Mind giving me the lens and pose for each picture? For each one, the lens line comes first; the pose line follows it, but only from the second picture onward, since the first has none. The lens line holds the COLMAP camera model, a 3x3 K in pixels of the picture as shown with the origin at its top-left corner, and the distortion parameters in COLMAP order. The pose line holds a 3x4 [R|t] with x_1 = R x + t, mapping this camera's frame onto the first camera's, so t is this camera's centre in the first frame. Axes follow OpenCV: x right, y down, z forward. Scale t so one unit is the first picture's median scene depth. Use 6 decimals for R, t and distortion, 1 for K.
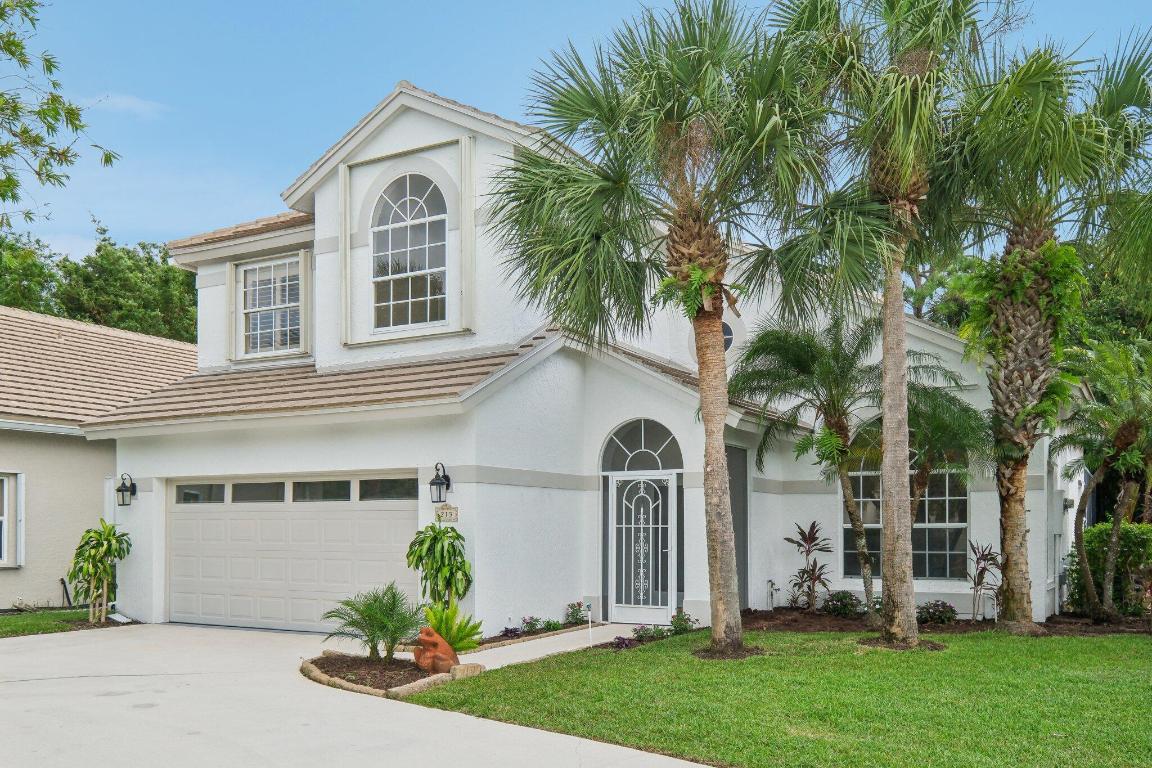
lens RADIAL K [[986.9, 0, 576.0], [0, 986.9, 534.9], [0, 0, 1]] dist [-0.002497, -0.002462]
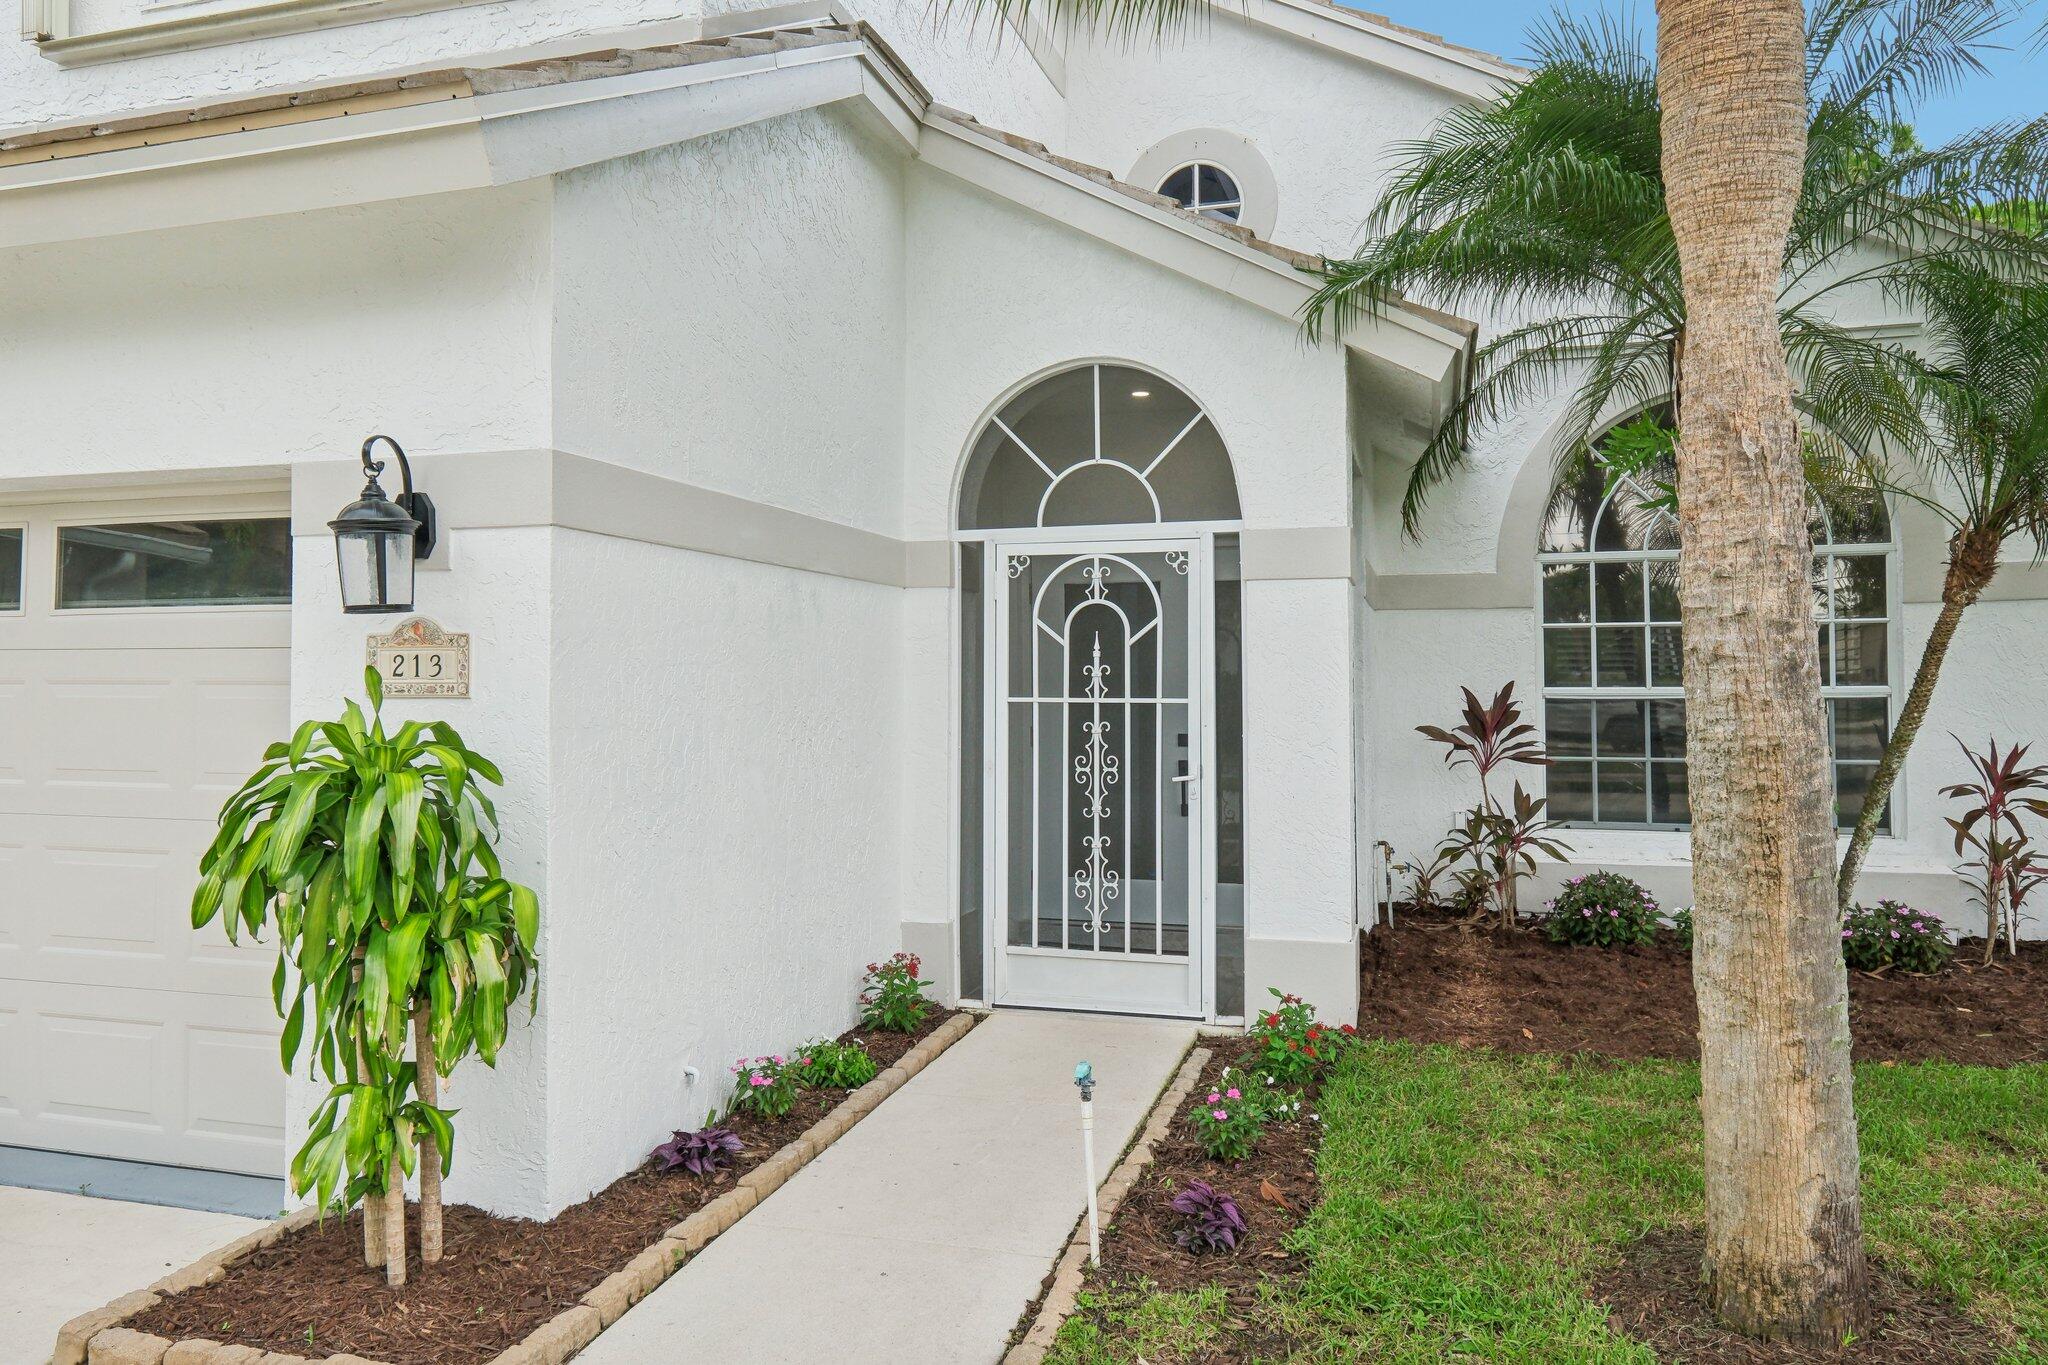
lens RADIAL K [[1427.3, 0, 1031.7], [0, 1427.3, 642.0], [0, 0, 1]] dist [-0.003911, -0.000564]
pose [[0.972387, 0.003662, 0.233344, -0.060880], [0.003802, 0.999496, -0.031528, -0.013457], [-0.233341, 0.031544, 0.971883, 0.563778]]
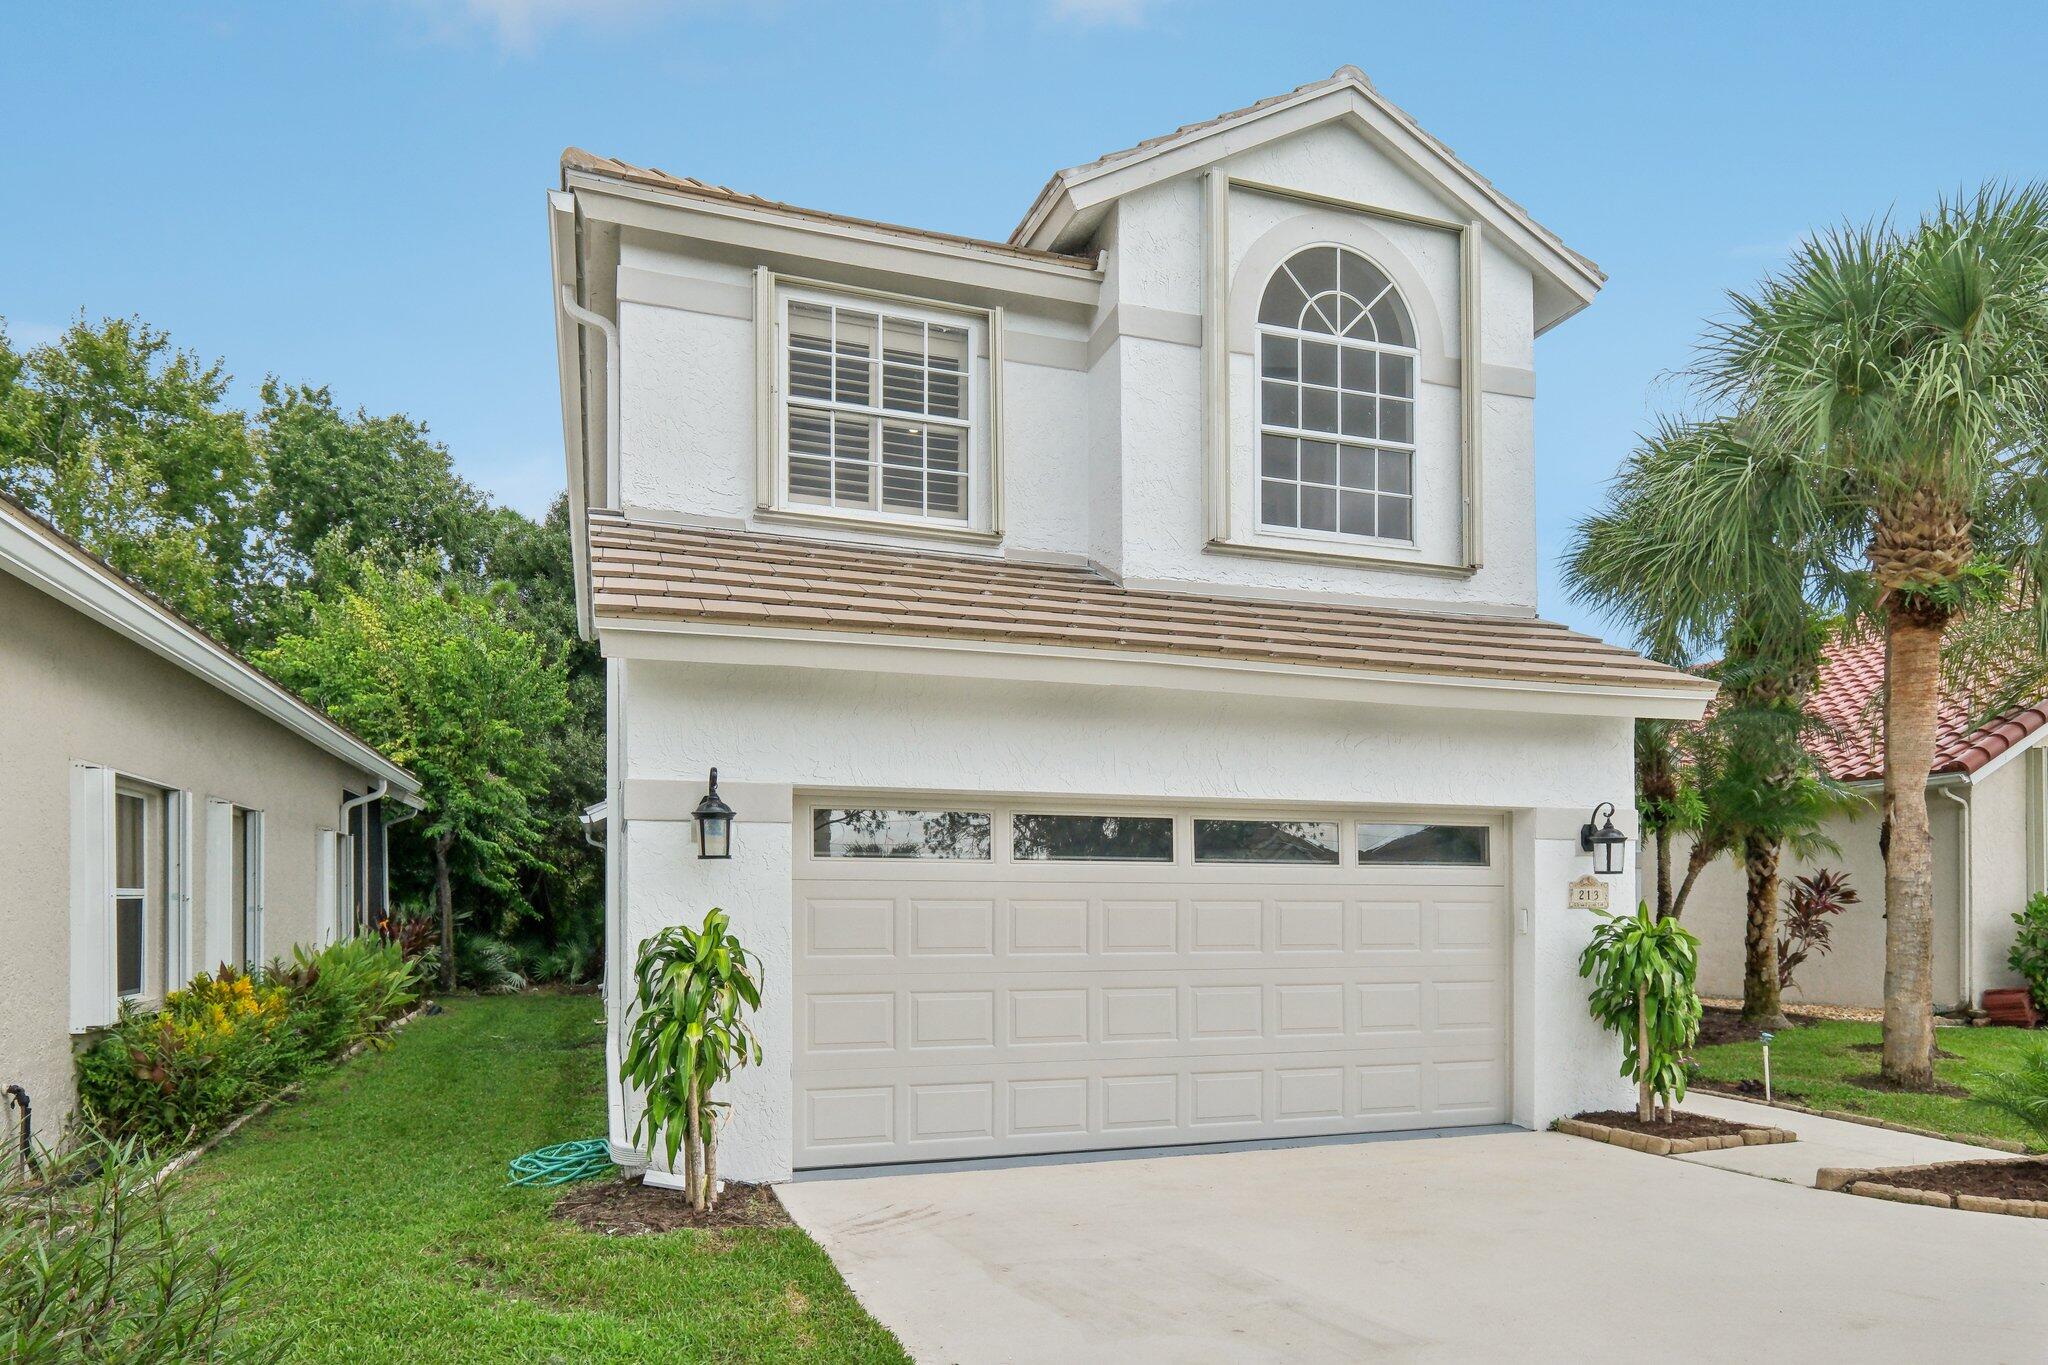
lens RADIAL K [[1231.8, 0, 1024.8], [0, 1231.8, 894.8], [0, 0, 1]] dist [-0.000418, -0.000158]
pose [[0.681171, 0.002074, 0.732121, -0.748864], [0.002365, 0.999985, -0.005034, -0.015696], [-0.732121, 0.005161, 0.681156, 0.658802]]
